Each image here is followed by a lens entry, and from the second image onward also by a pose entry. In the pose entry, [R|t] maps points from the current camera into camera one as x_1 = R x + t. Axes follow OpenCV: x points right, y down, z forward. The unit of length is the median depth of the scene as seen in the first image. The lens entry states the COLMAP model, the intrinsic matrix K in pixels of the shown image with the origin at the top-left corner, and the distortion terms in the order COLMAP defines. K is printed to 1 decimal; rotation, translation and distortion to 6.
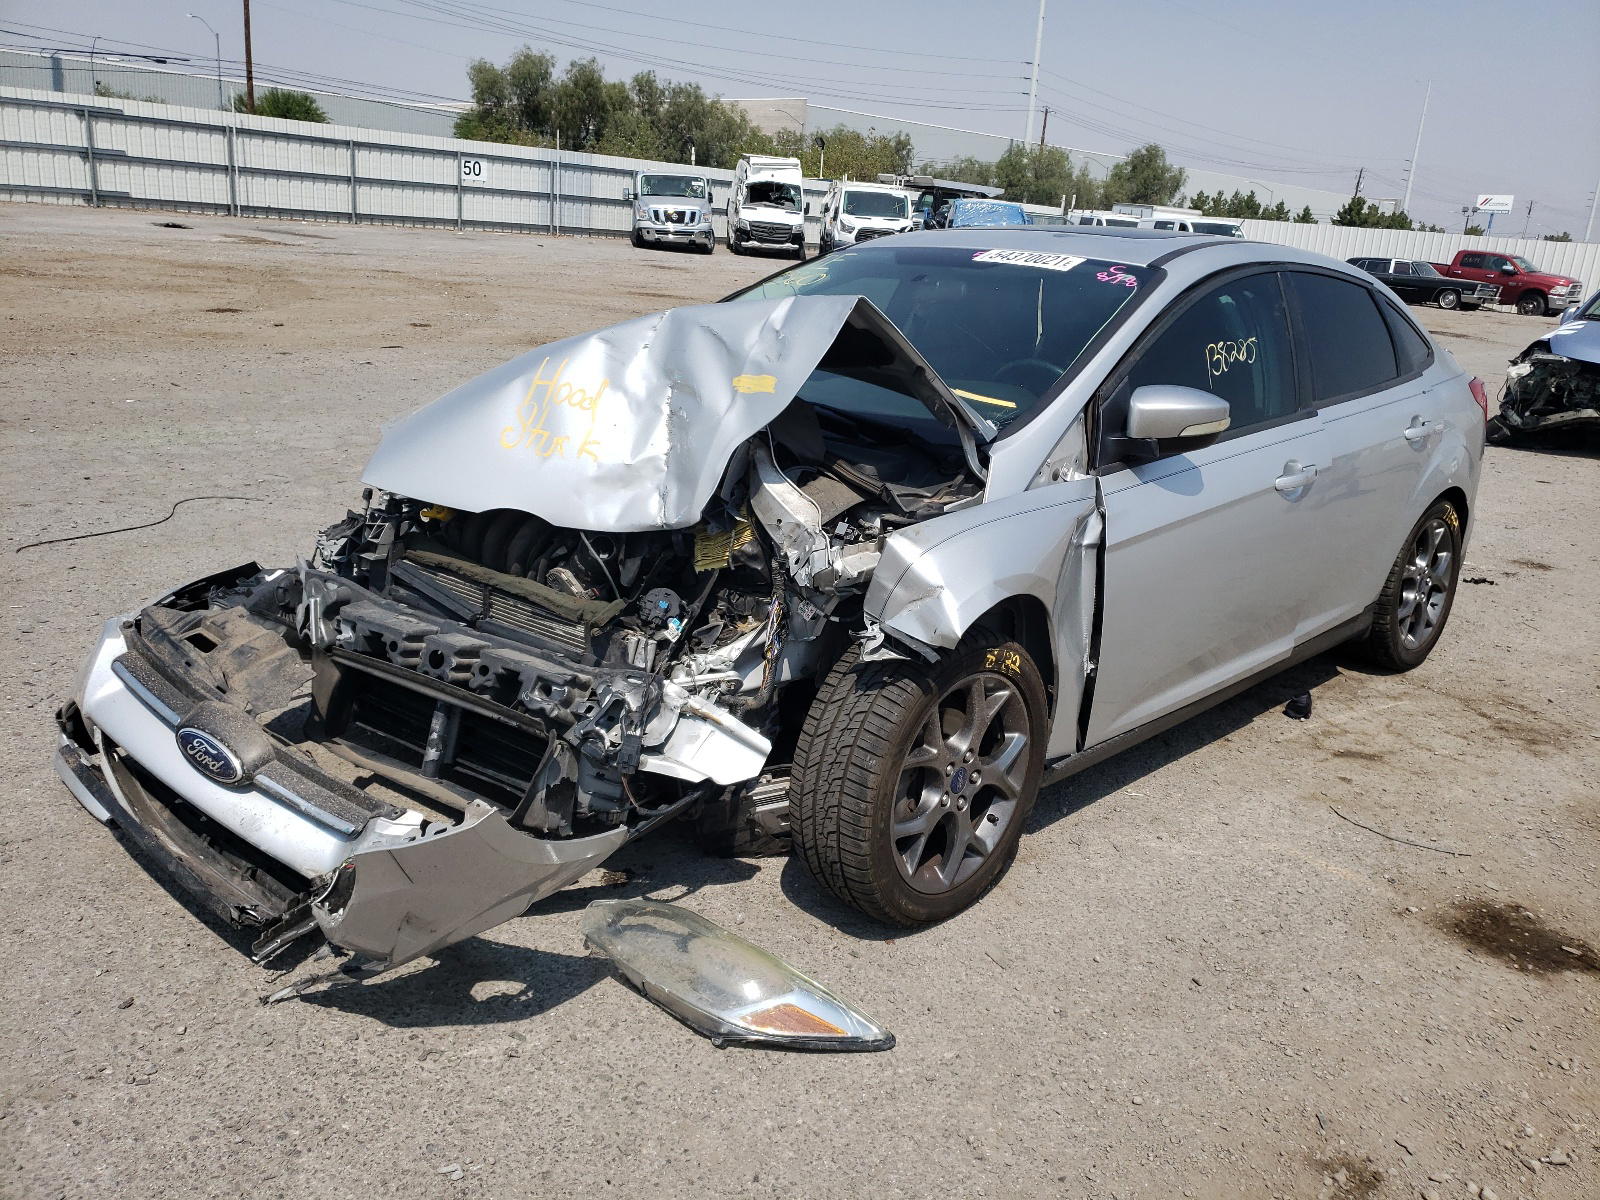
lens RADIAL K [[1353.4, 0, 811.1], [0, 1353.4, 601.0], [0, 0, 1]] dist [0.059191, -0.001099]
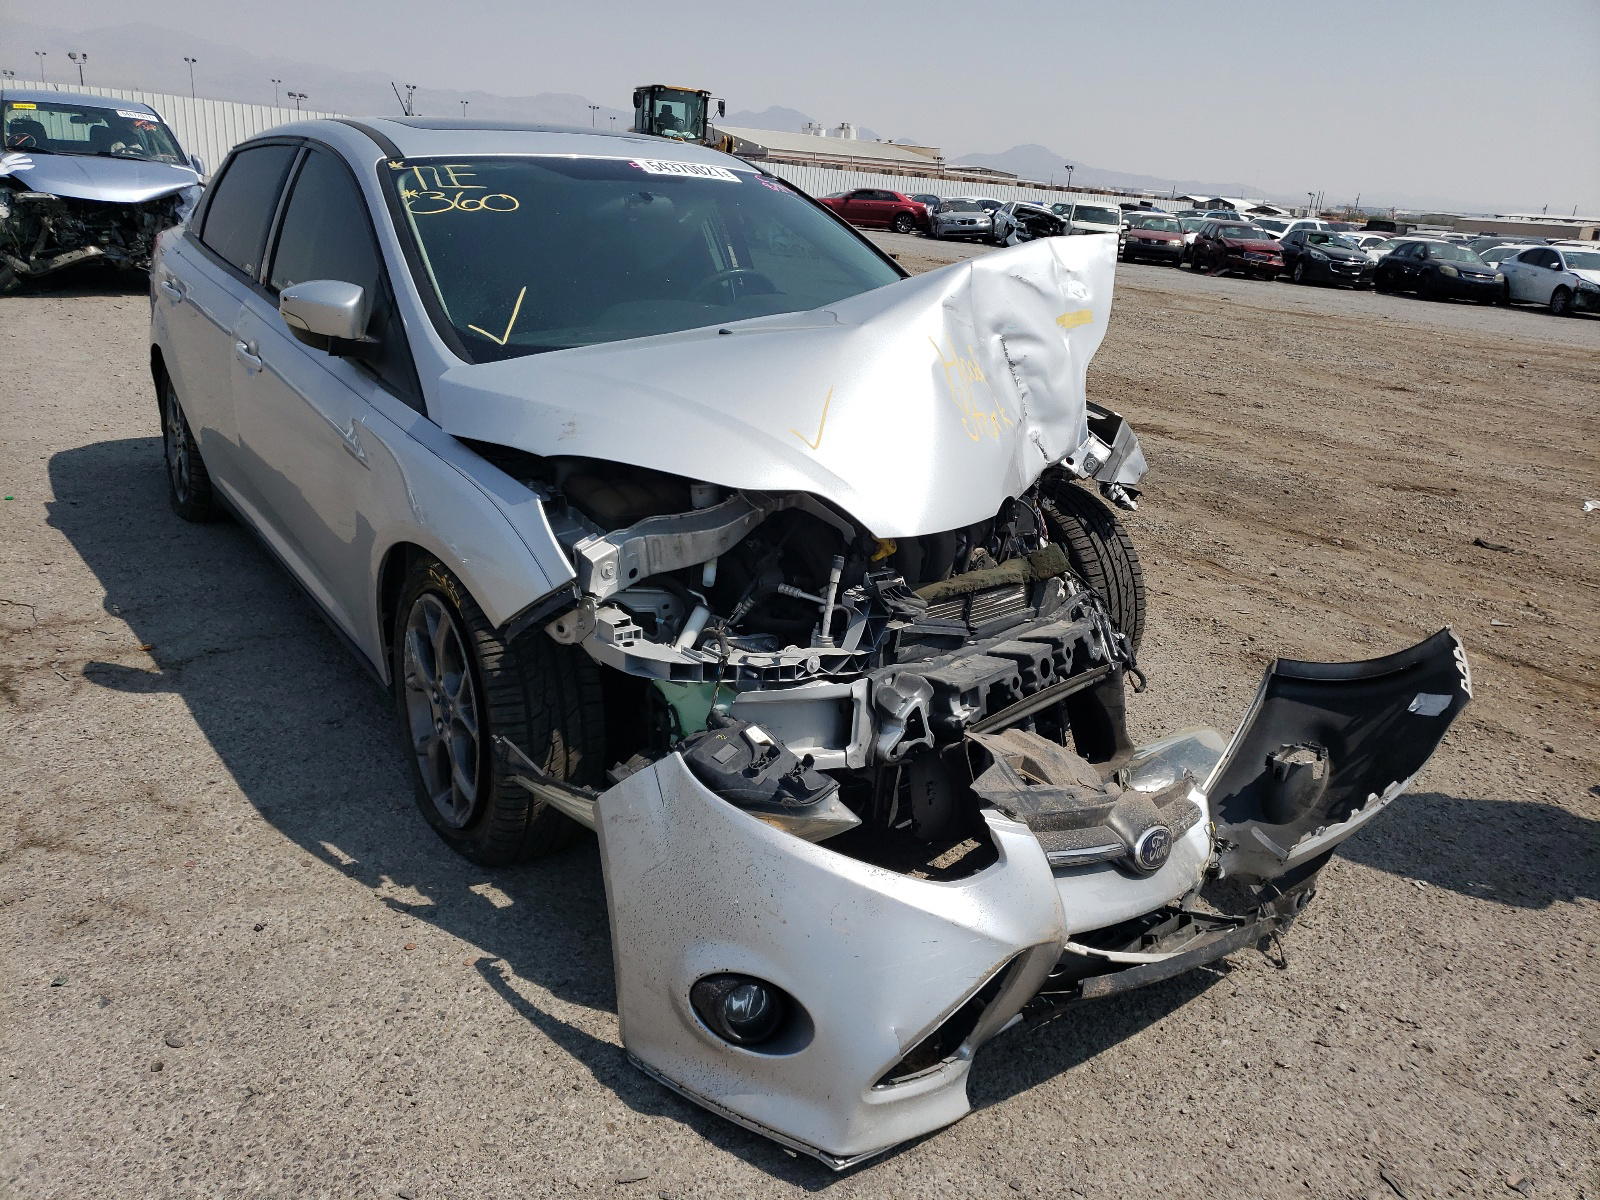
lens RADIAL K [[1353.4, 0, 811.1], [0, 1353.4, 601.0], [0, 0, 1]] dist [0.059191, -0.001099]
pose [[0.153358, -0.367681, 0.917220, -1.175661], [0.227271, 0.916441, 0.329370, -0.358627], [-0.961680, 0.157946, 0.224107, 0.943298]]
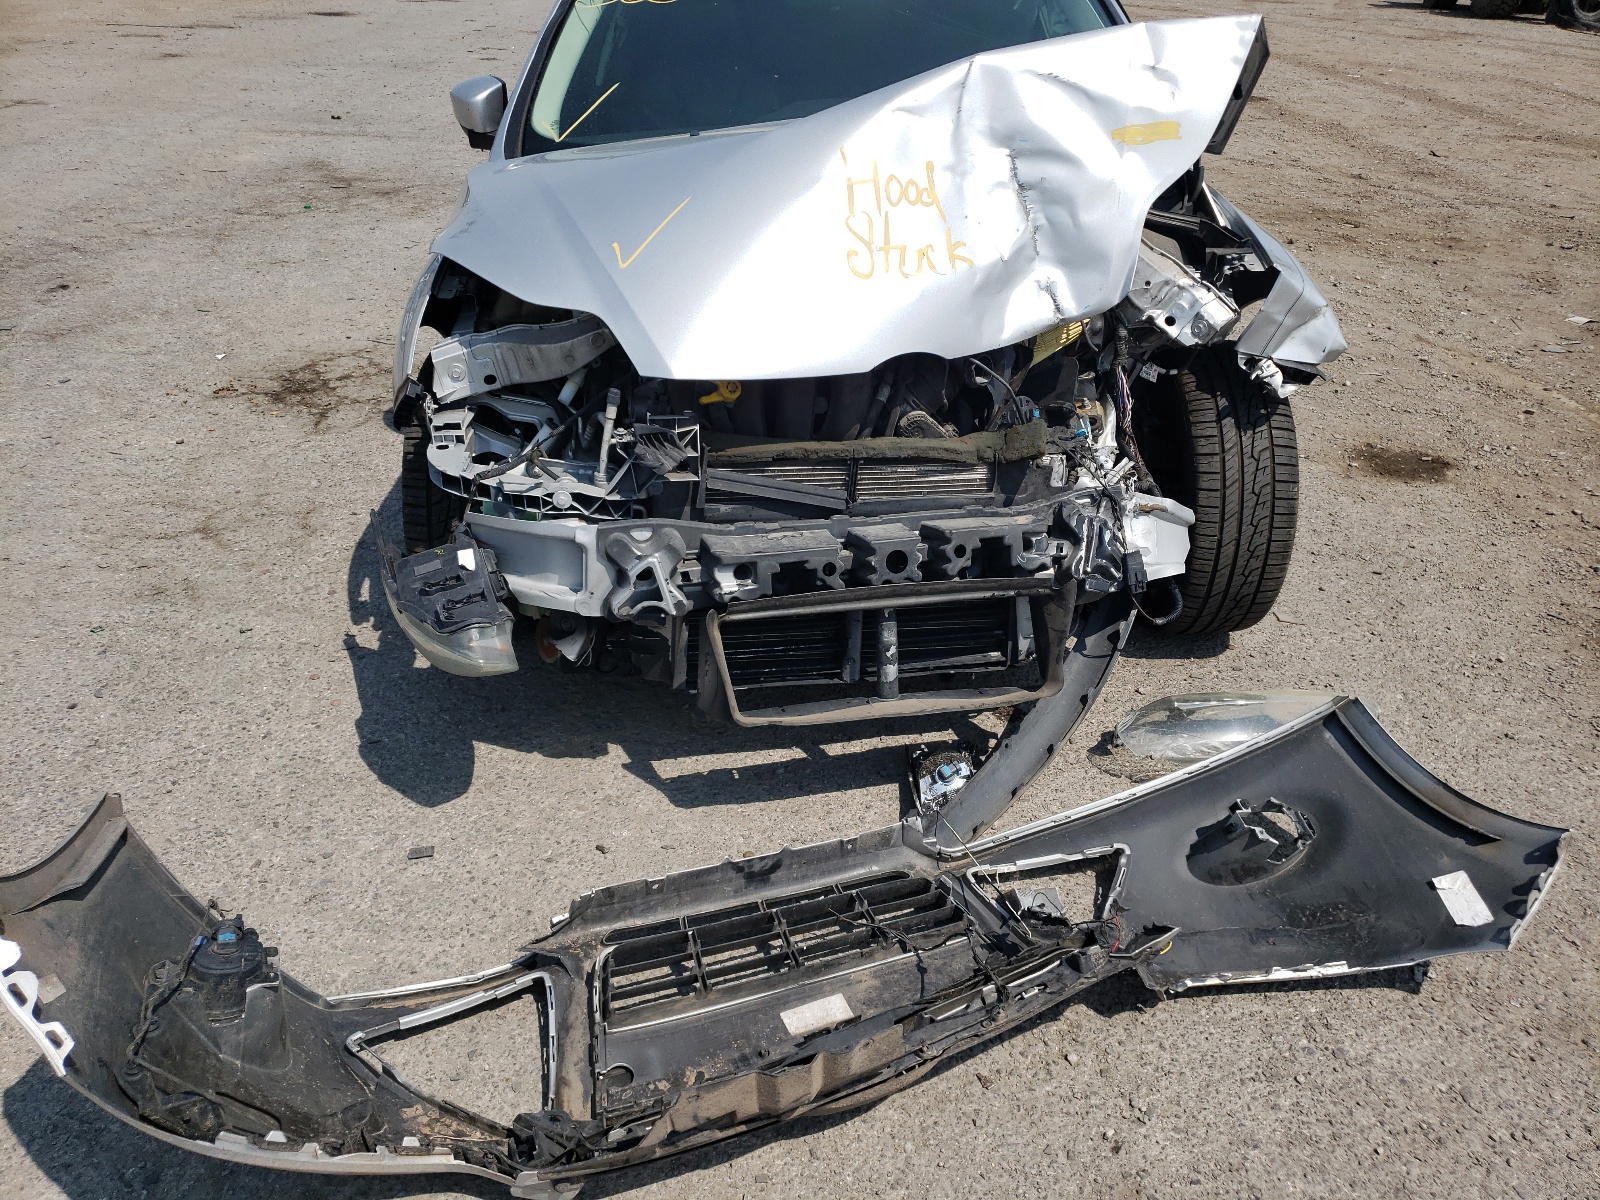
lens RADIAL K [[1353.4, 0, 811.1], [0, 1353.4, 601.0], [0, 0, 1]] dist [0.059191, -0.001099]
pose [[0.700949, -0.386127, 0.599647, -0.812718], [0.239806, 0.919416, 0.311716, -0.202064], [-0.671687, -0.074699, 0.737060, 0.438354]]
